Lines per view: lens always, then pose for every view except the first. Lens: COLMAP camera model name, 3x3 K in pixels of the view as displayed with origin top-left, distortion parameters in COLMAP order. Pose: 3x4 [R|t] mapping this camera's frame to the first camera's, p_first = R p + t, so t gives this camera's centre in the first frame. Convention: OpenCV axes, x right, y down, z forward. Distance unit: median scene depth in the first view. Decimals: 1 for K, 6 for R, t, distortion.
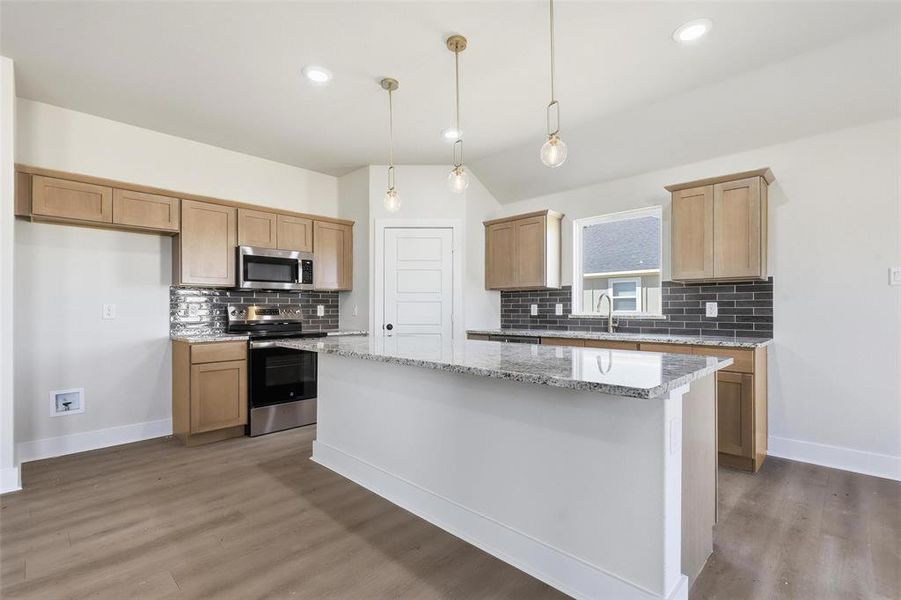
lens RADIAL K [[412.6, 0, 451.8], [0, 412.6, 306.3], [0, 0, 1]] dist [0.003837, 0.001010]
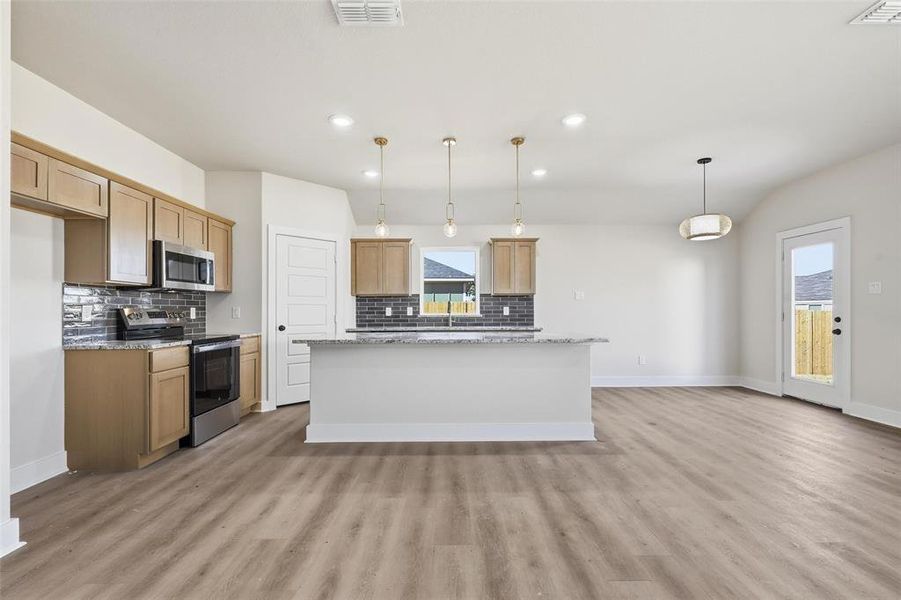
lens RADIAL K [[412.6, 0, 452.5], [0, 412.6, 309.1], [0, 0, 1]] dist [0.003837, 0.001010]
pose [[0.708658, 0.001567, 0.705550, -0.724568], [-0.001986, 0.999998, -0.000225, 0.000982], [-0.705549, -0.001242, 0.708660, -0.078881]]
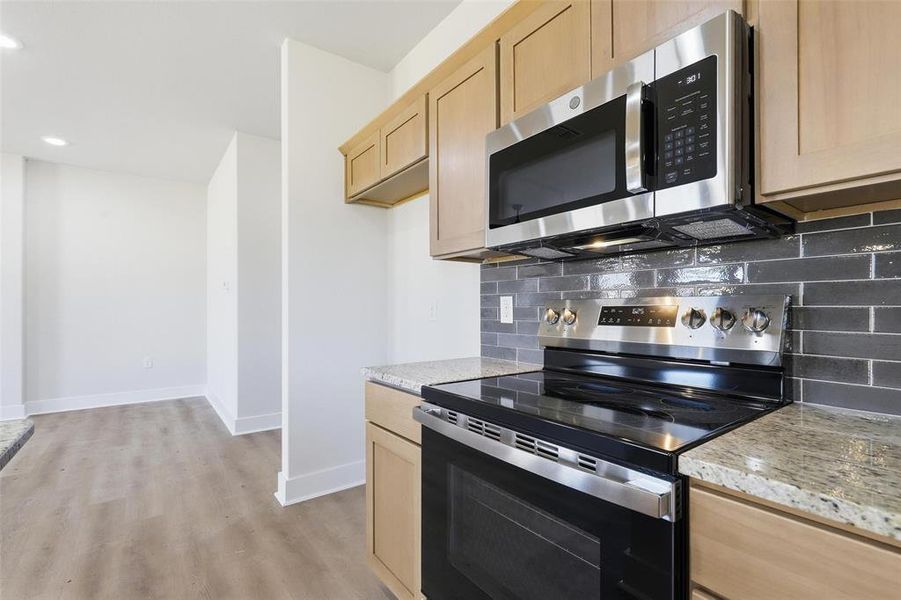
lens RADIAL K [[412.6, 0, 444.6], [0, 412.6, 305.7], [0, 0, 1]] dist [0.003837, 0.001010]
pose [[-0.162469, -0.002806, -0.986710, -0.146956], [0.005846, 0.999976, -0.003806, 0.007419], [0.986696, -0.006386, -0.162449, 1.061587]]
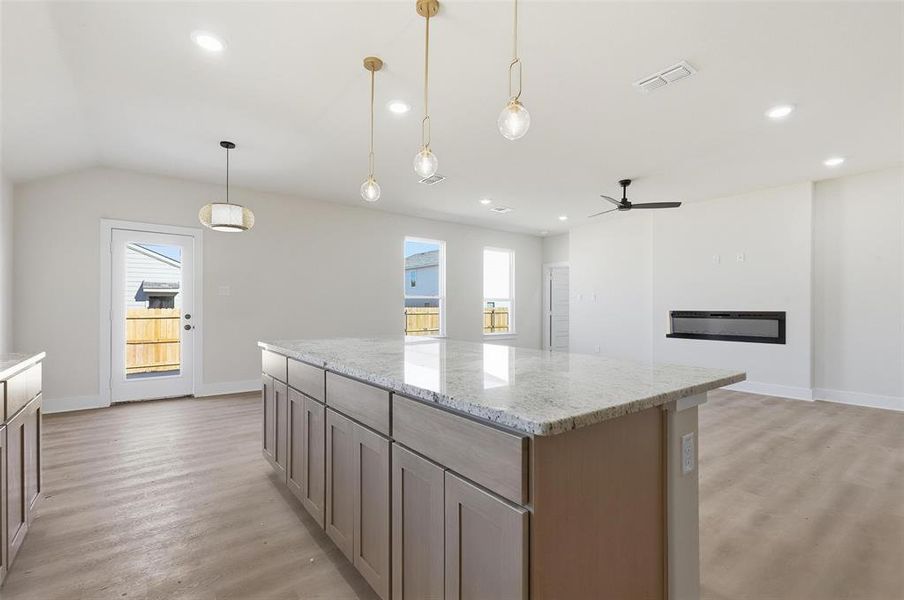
lens RADIAL K [[414.0, 0, 448.4], [0, 414.0, 305.1], [0, 0, 1]] dist [0.003837, 0.001010]
pose [[-0.988944, 0.001285, 0.148286, -0.107125], [-0.000200, 0.999950, -0.009996, 0.004293], [-0.148291, -0.009915, -0.988894, 1.257968]]
